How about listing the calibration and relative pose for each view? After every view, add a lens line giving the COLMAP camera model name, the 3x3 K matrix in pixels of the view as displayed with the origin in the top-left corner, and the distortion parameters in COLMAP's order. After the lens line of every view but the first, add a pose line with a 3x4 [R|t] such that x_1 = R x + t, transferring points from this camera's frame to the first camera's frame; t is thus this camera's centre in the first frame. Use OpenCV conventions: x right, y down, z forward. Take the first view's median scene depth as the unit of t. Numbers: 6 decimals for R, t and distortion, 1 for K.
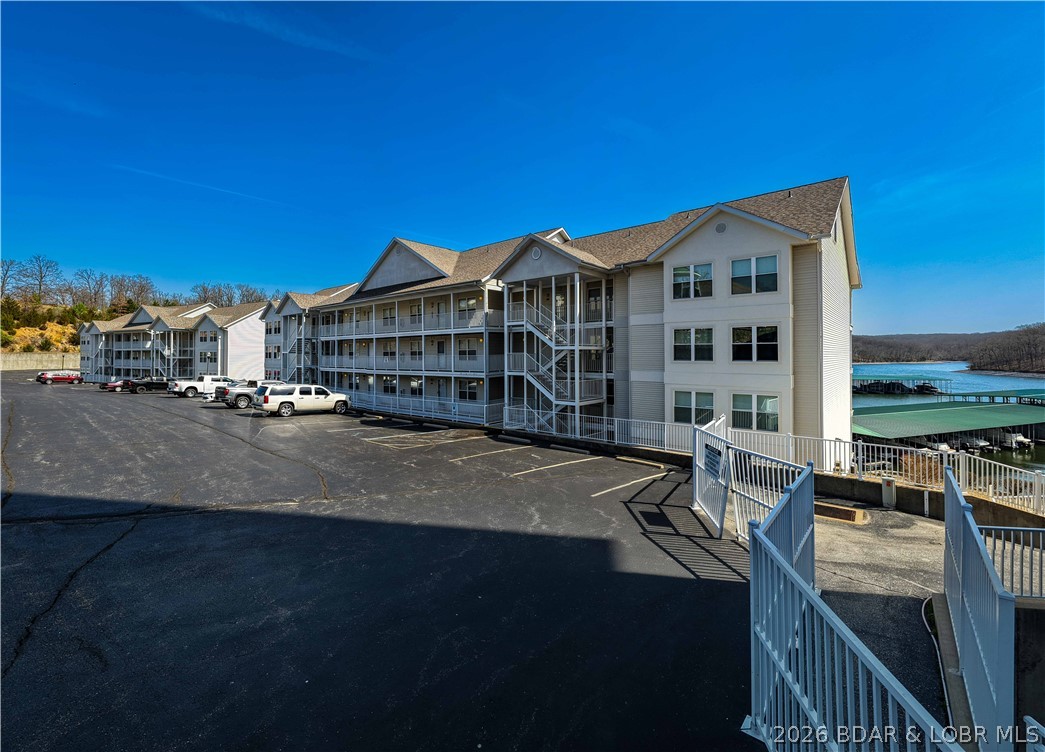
lens RADIAL K [[423.3, 0, 509.6], [0, 423.3, 352.0], [0, 0, 1]] dist [0.000320, 0.000046]
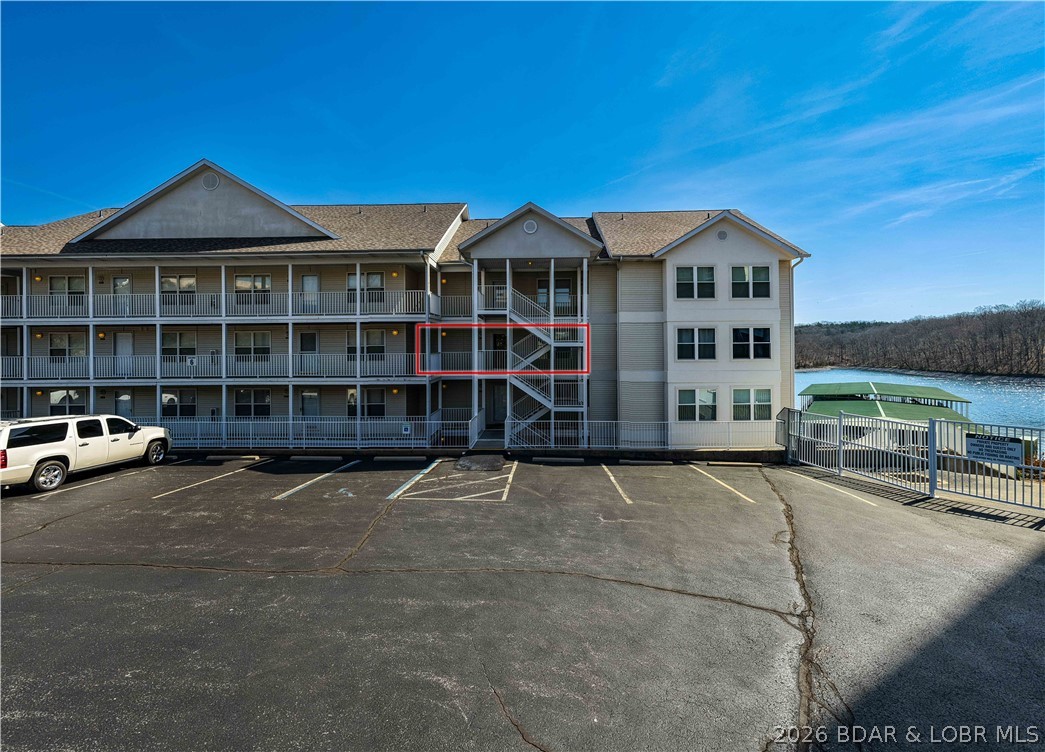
lens RADIAL K [[423.3, 0, 509.6], [0, 423.3, 352.0], [0, 0, 1]] dist [0.000320, 0.000046]
pose [[0.786189, 0.005604, 0.617961, -0.497374], [-0.005499, 0.999983, -0.002073, 0.006992], [-0.617962, -0.001769, 0.786206, 0.415017]]
